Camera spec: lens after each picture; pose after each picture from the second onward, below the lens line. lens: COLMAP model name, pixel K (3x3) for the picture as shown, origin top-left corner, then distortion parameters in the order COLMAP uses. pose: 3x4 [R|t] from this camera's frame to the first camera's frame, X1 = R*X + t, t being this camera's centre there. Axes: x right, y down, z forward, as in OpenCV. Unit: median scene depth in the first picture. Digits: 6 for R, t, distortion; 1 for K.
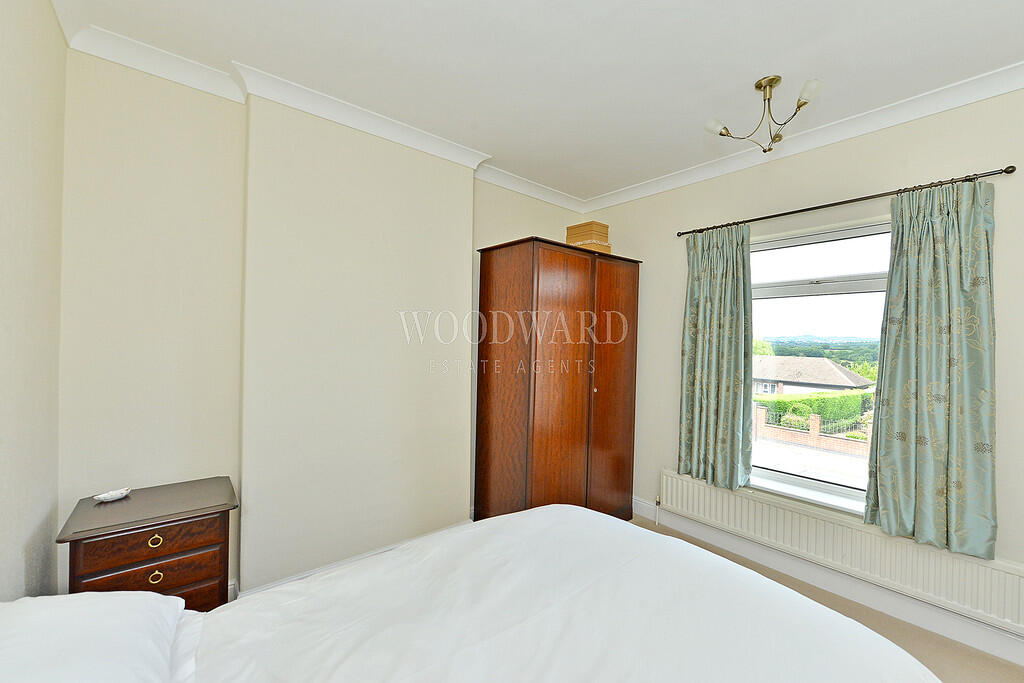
lens RADIAL K [[403.0, 0, 512.9], [0, 403.0, 343.3], [0, 0, 1]] dist [-0.011753, -0.000431]
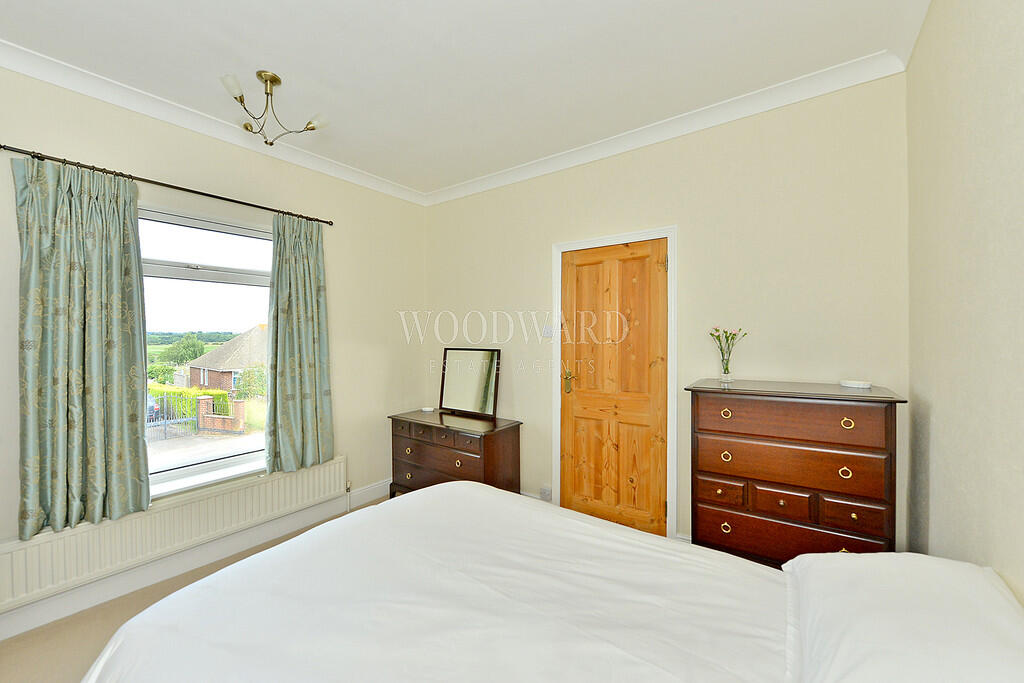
lens RADIAL K [[403.0, 0, 513.2], [0, 403.0, 336.8], [0, 0, 1]] dist [-0.011753, -0.000431]
pose [[-0.251807, -0.028136, 0.967368, -0.464321], [-0.003181, 0.999596, 0.028245, -0.010388], [-0.967772, 0.004035, -0.251795, 0.547243]]
